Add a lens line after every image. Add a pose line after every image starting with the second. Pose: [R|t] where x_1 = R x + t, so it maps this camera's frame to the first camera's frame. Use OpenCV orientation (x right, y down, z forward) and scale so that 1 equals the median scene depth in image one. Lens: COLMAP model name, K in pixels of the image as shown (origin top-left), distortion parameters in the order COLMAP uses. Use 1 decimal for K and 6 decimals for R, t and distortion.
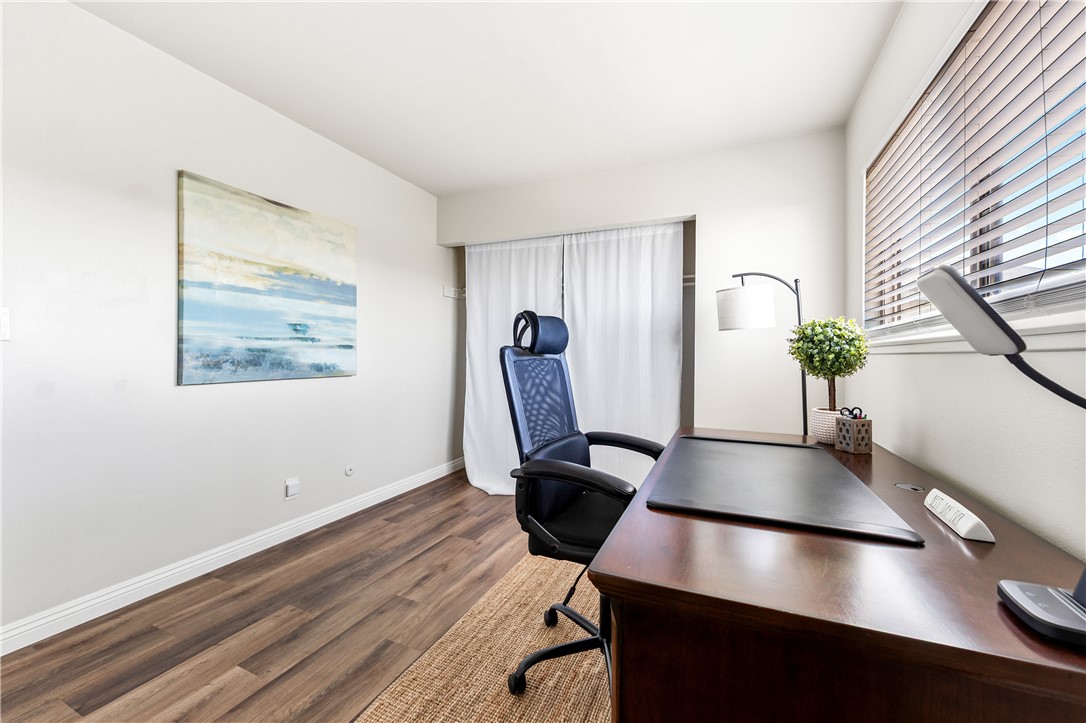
lens RADIAL K [[426.0, 0, 542.6], [0, 426.0, 354.7], [0, 0, 1]] dist [-0.000414, 0.000056]
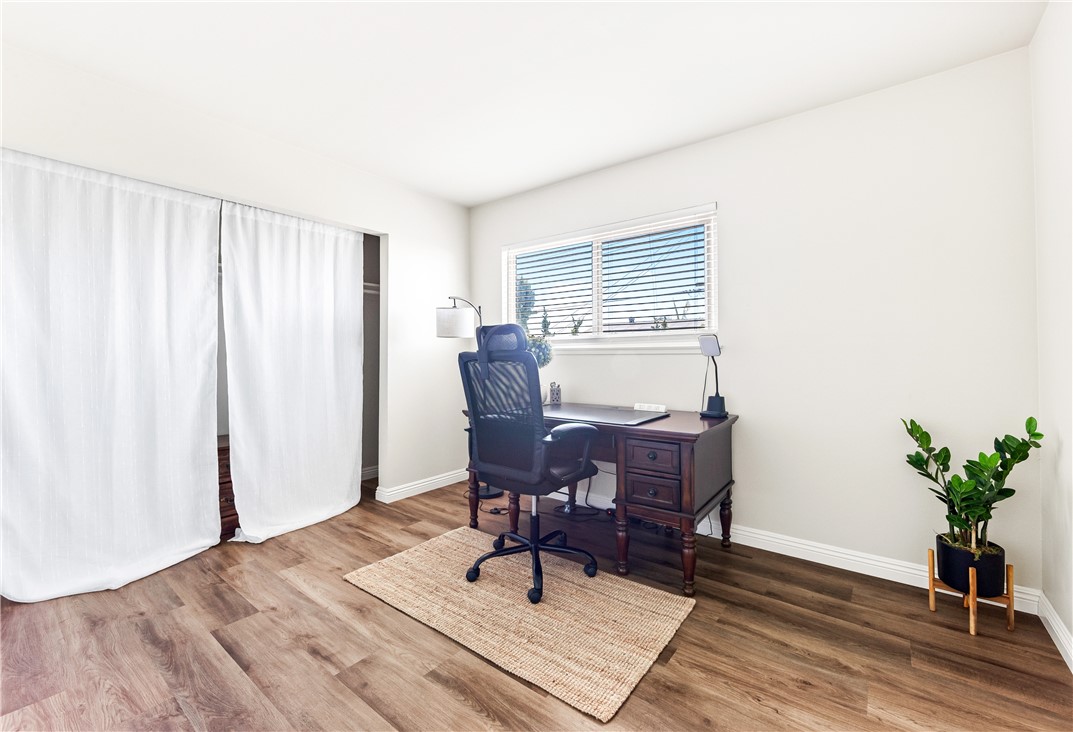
lens RADIAL K [[451.4, 0, 537.0], [0, 451.4, 352.4], [0, 0, 1]] dist [-0.001588, -0.000318]
pose [[0.240139, -0.003465, 0.970732, -0.697792], [0.003511, 0.999990, 0.002701, -0.009976], [-0.970732, 0.002760, 0.240148, 0.304262]]
